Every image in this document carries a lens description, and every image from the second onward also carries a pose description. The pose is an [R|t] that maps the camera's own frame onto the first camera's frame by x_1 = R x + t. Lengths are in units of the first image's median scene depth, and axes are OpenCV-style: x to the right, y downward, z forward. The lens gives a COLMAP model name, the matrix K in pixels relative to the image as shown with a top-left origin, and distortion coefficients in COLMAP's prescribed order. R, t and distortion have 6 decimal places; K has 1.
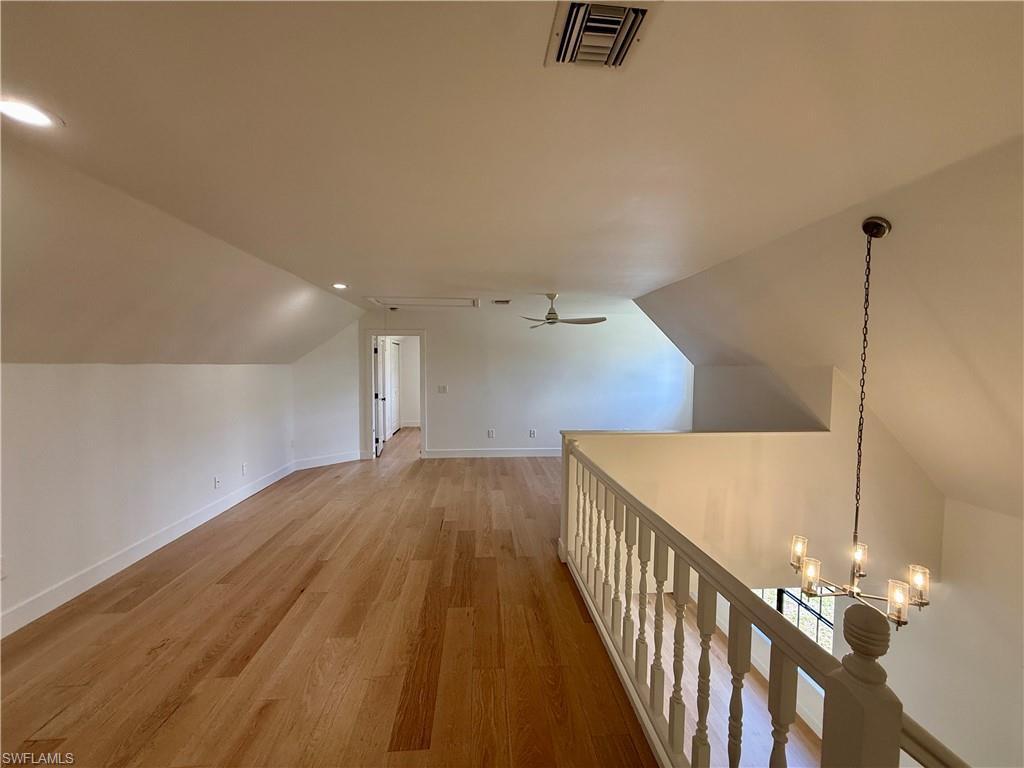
lens RADIAL K [[408.4, 0, 510.3], [0, 408.4, 385.1], [0, 0, 1]] dist [-0.000232, 0.000243]
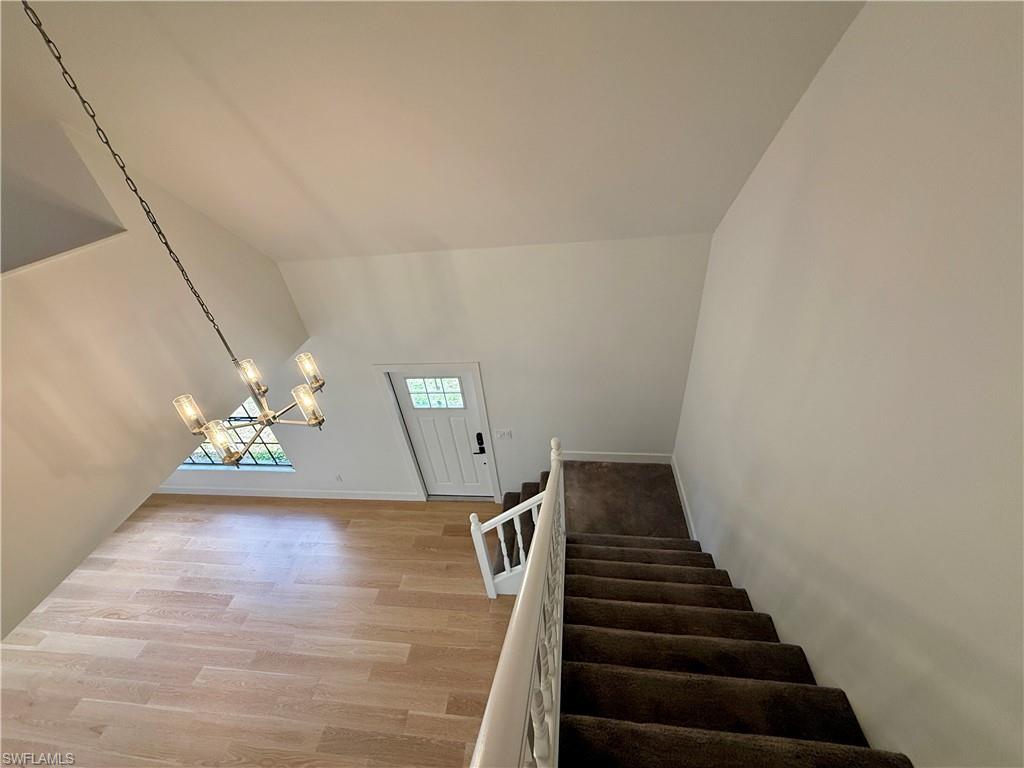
lens RADIAL K [[408.4, 0, 510.3], [0, 408.4, 385.1], [0, 0, 1]] dist [-0.000232, 0.000243]
pose [[0.184815, -0.596359, 0.781153, 0.305091], [0.146556, 0.802682, 0.578120, 0.027154], [-0.971784, 0.007637, 0.235748, 0.304281]]
